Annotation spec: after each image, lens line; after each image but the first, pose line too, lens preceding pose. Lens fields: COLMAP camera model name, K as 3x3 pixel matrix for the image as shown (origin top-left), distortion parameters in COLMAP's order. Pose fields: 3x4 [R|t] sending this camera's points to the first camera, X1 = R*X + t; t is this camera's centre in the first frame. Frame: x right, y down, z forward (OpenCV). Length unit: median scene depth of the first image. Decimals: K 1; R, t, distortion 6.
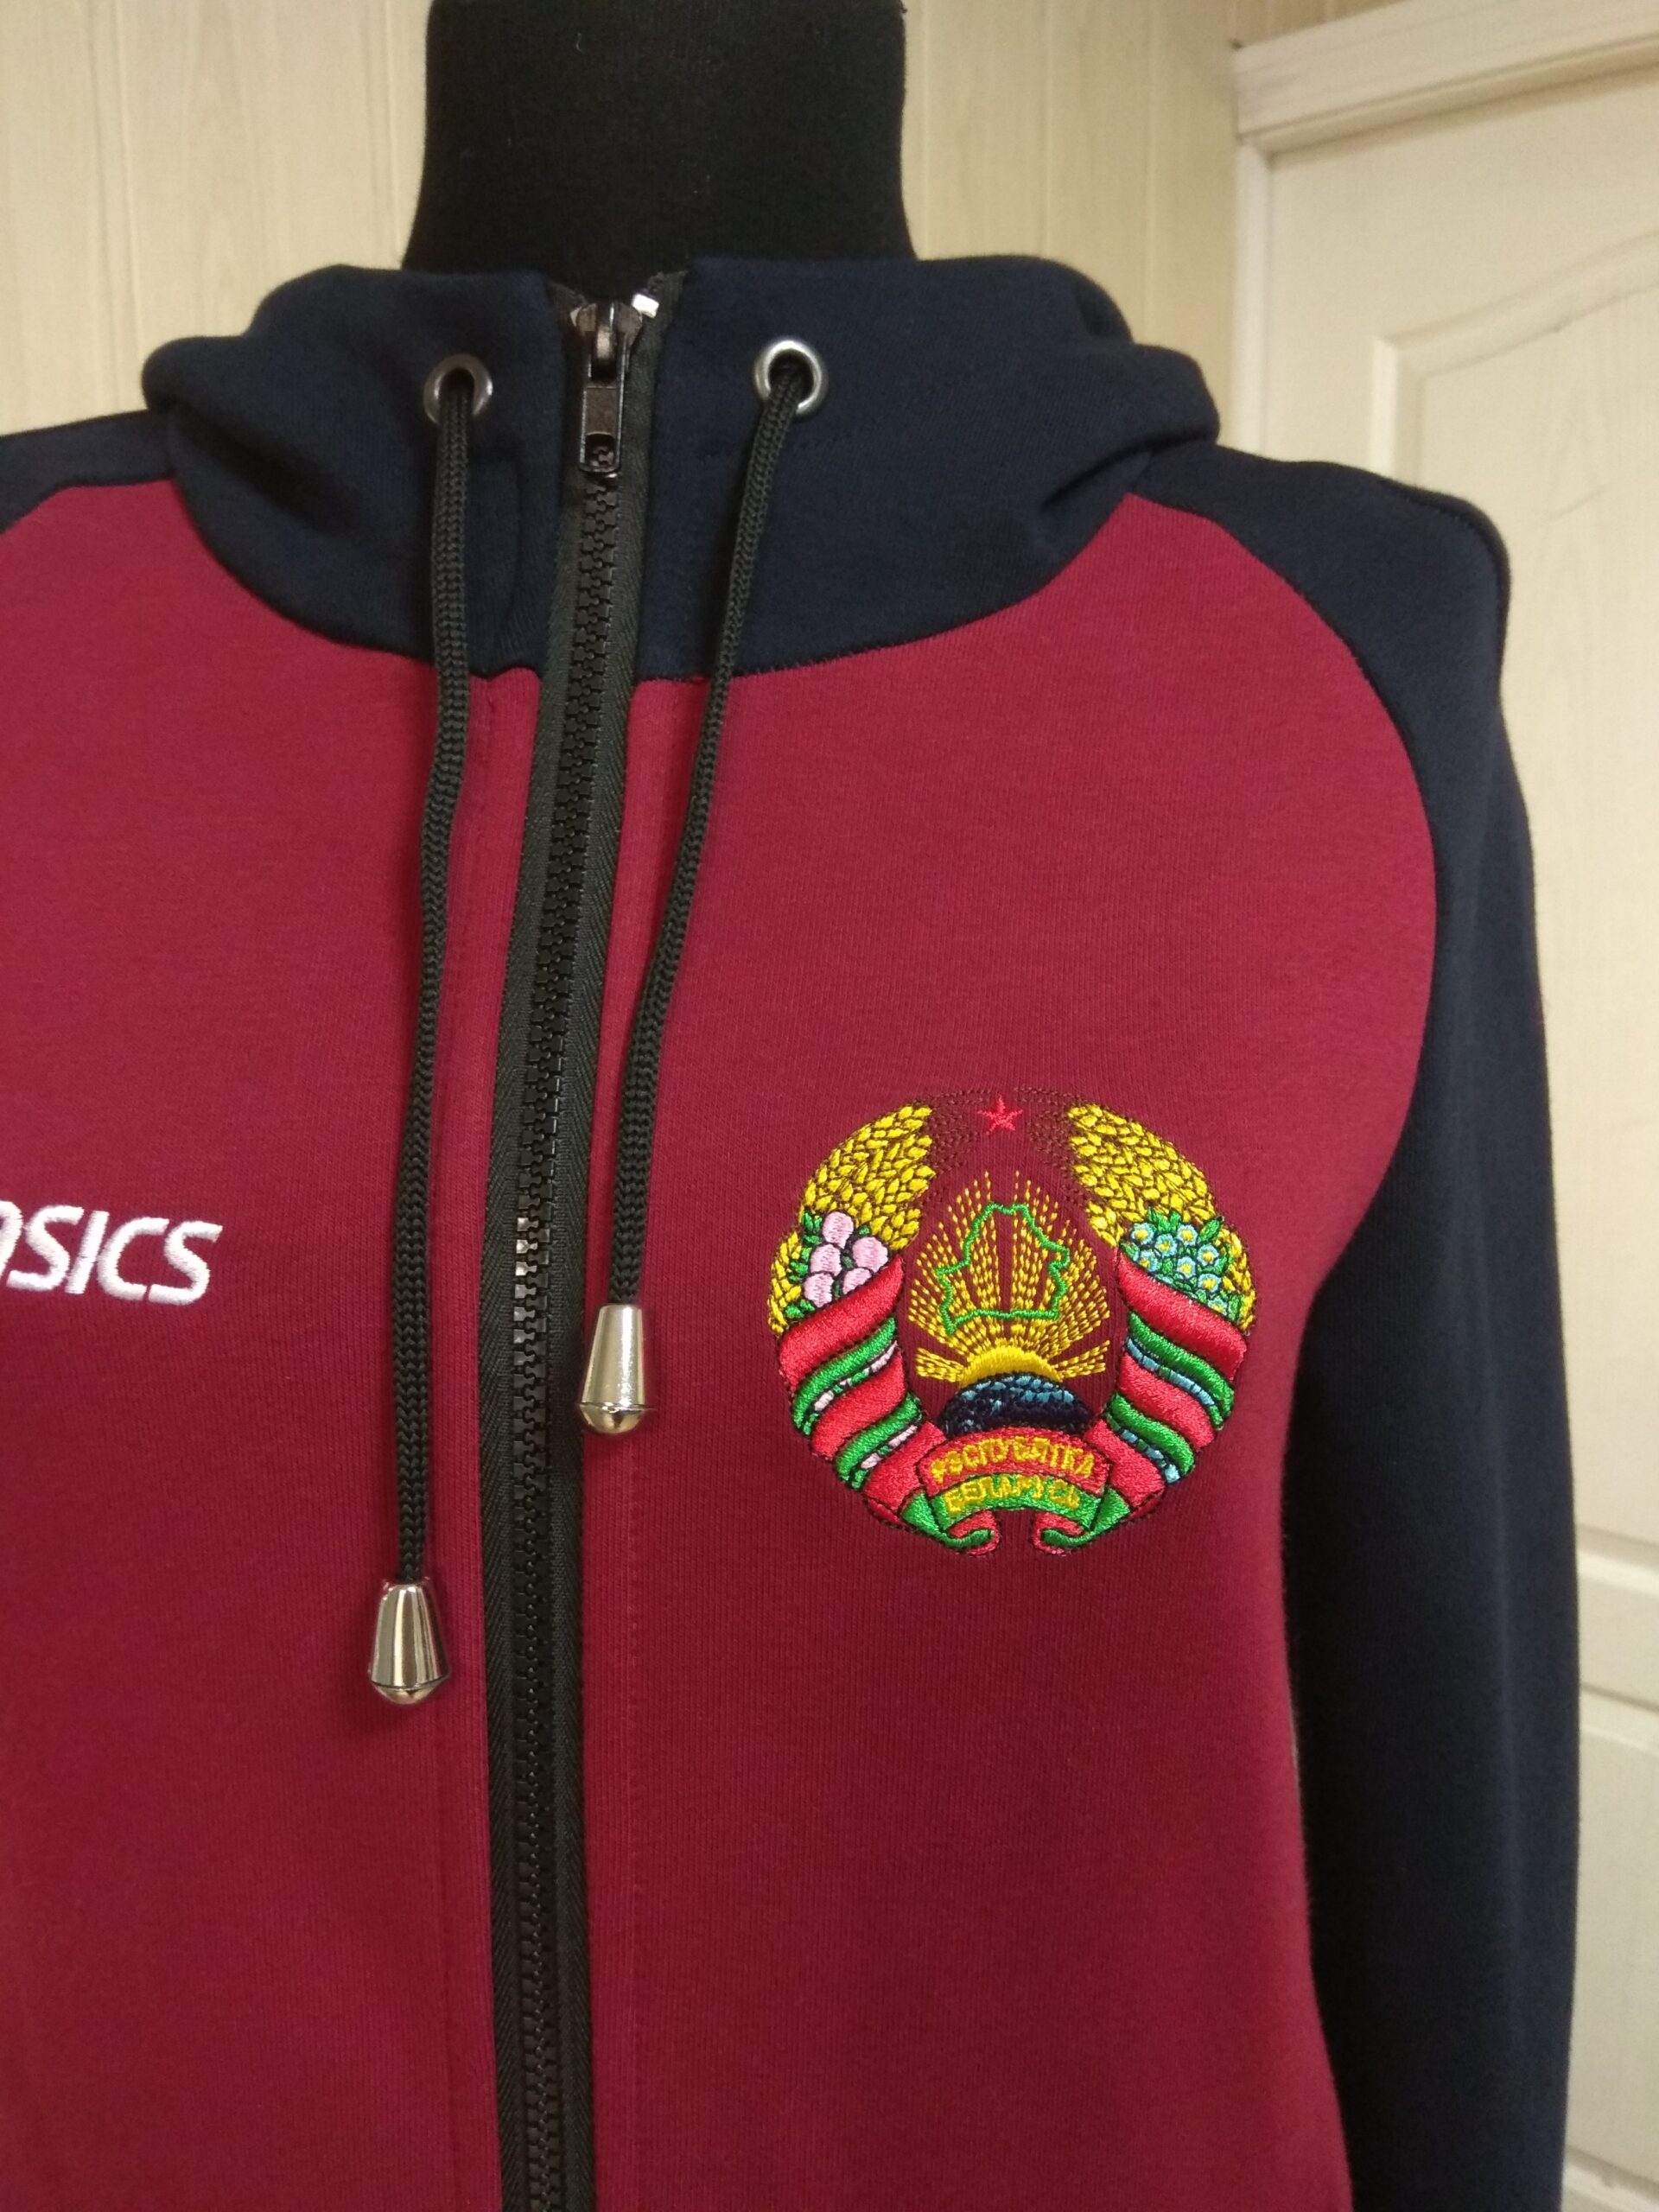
lens RADIAL K [[1620.1, 0, 828.2], [0, 1620.1, 1174.3], [0, 0, 1]] dist [-0.042999, 0.001288]
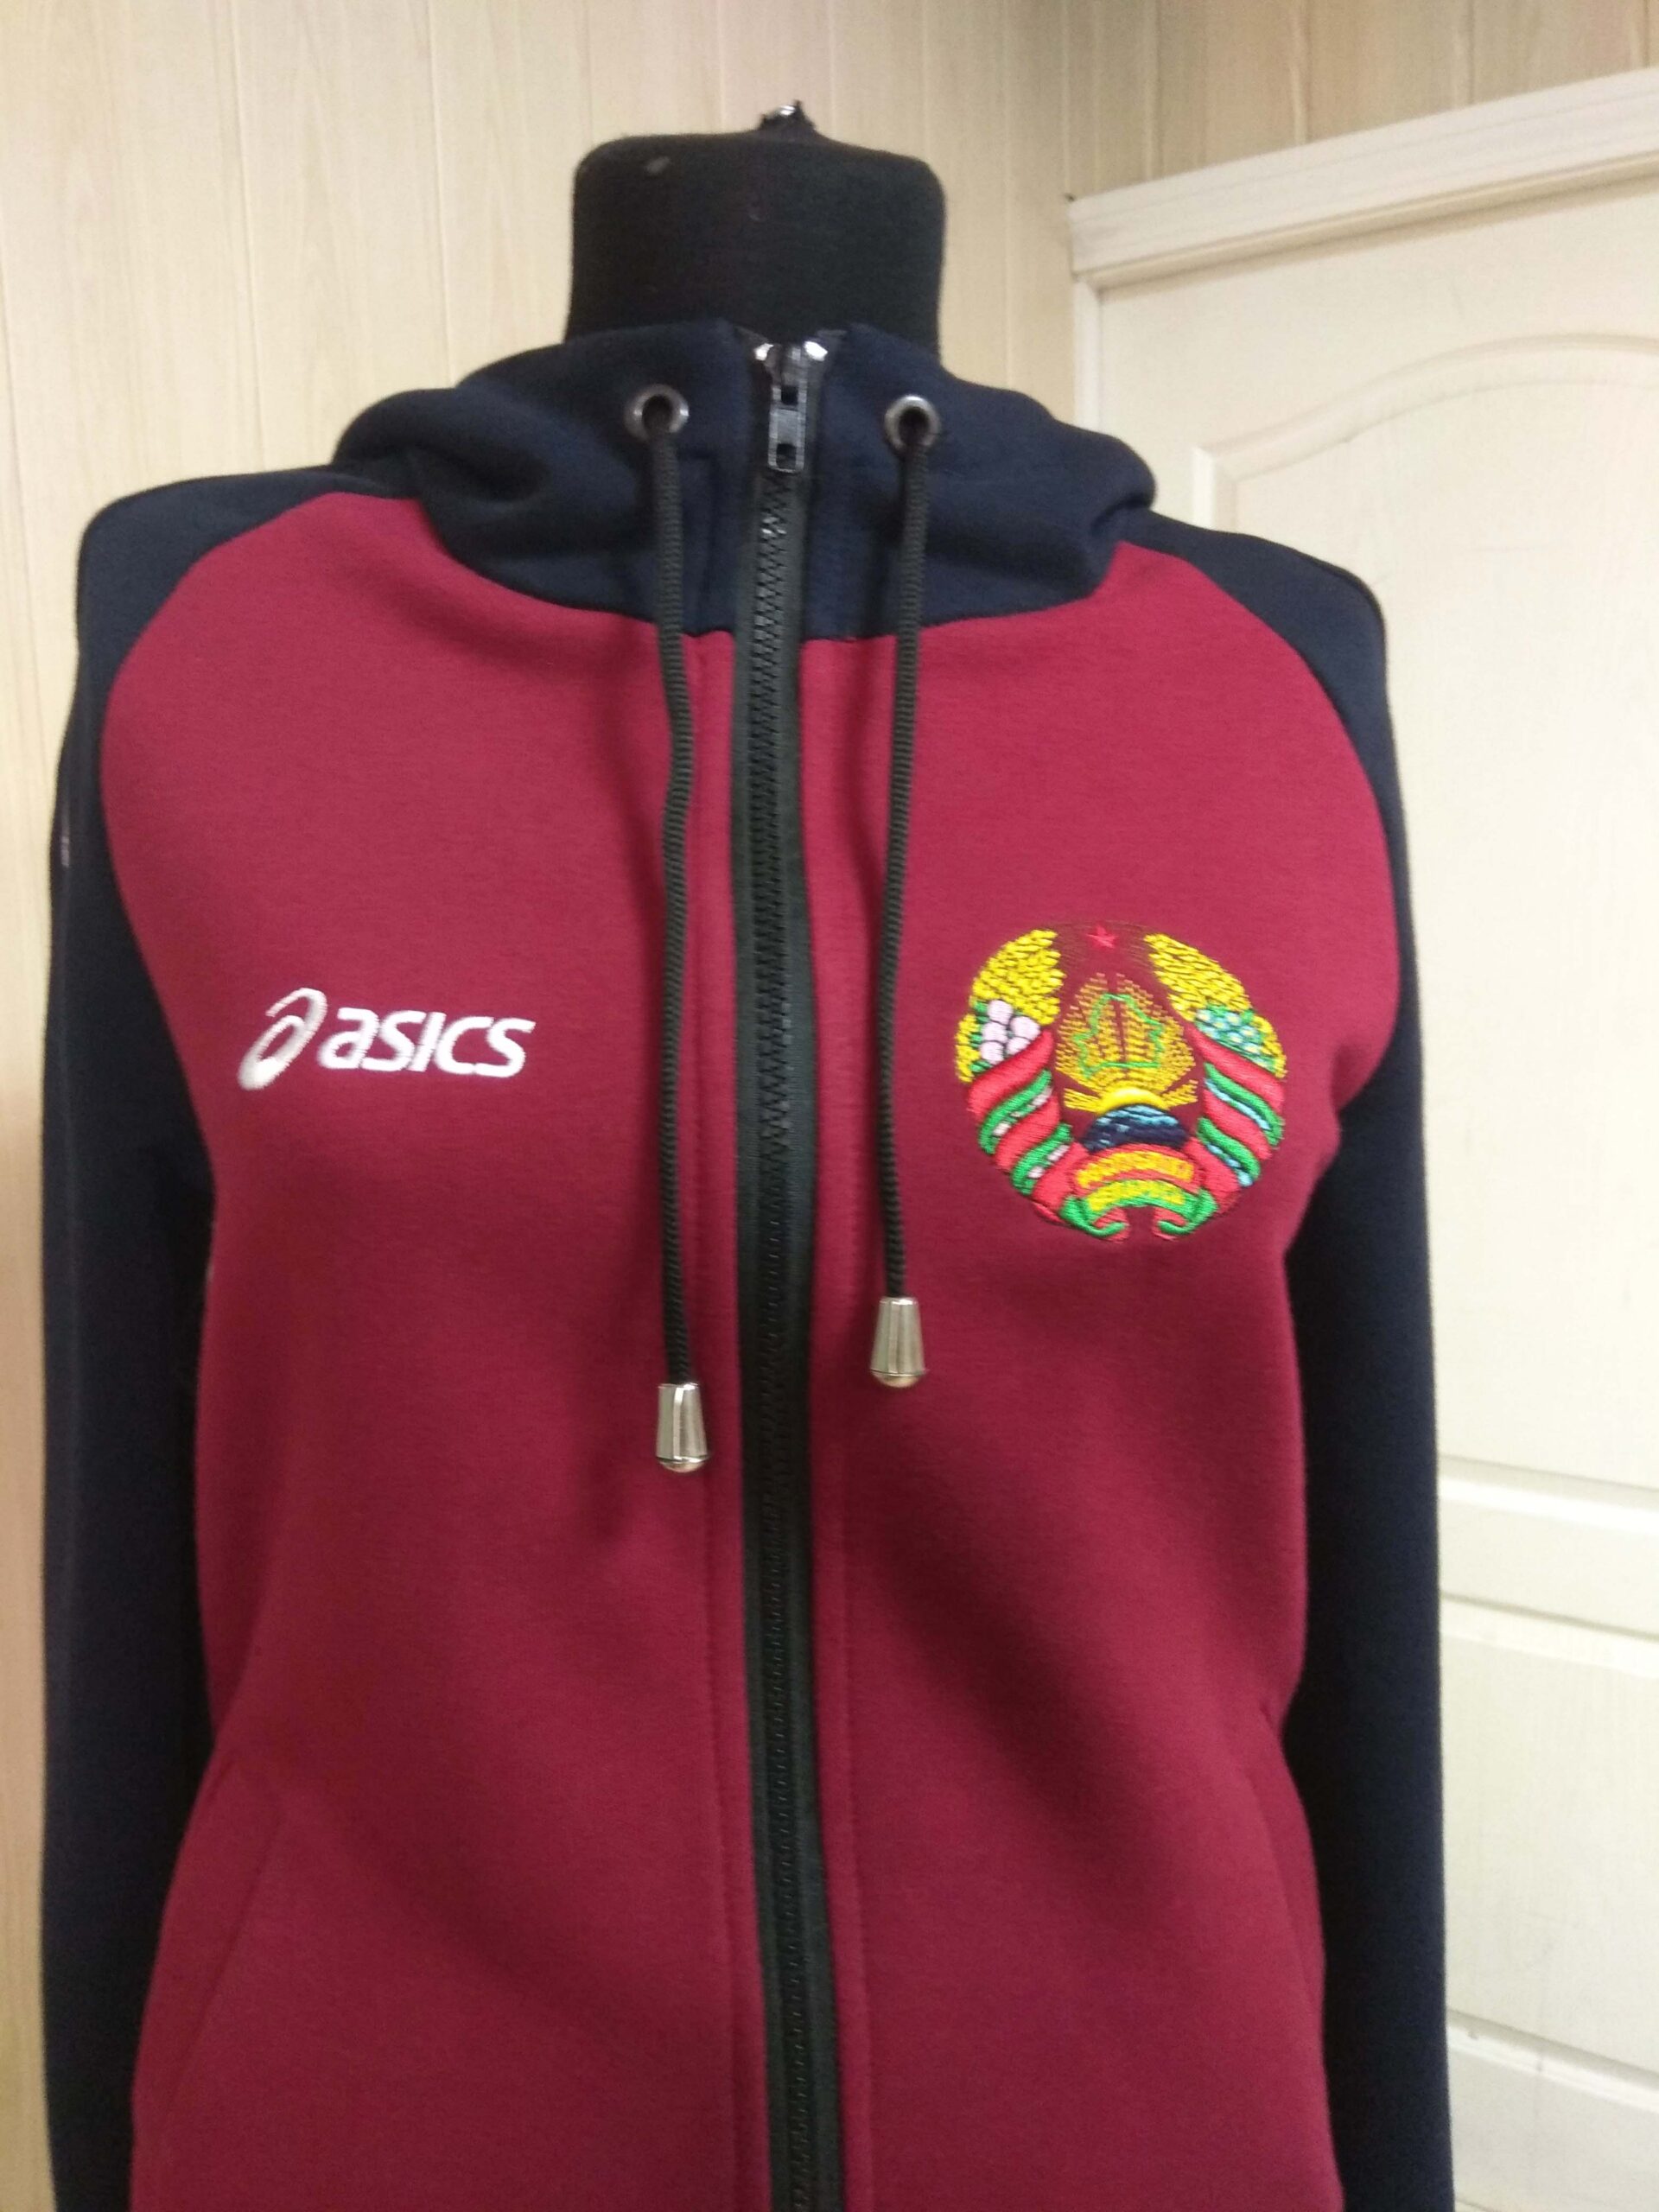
lens RADIAL K [[1671.8, 0, 832.0], [0, 1671.8, 1114.8], [0, 0, 1]] dist [0.087106, -0.123953]
pose [[0.987191, -0.016570, 0.158678, -0.371221], [0.034411, 0.993296, -0.110357, 0.279060], [-0.155786, 0.114404, 0.981143, -0.384843]]
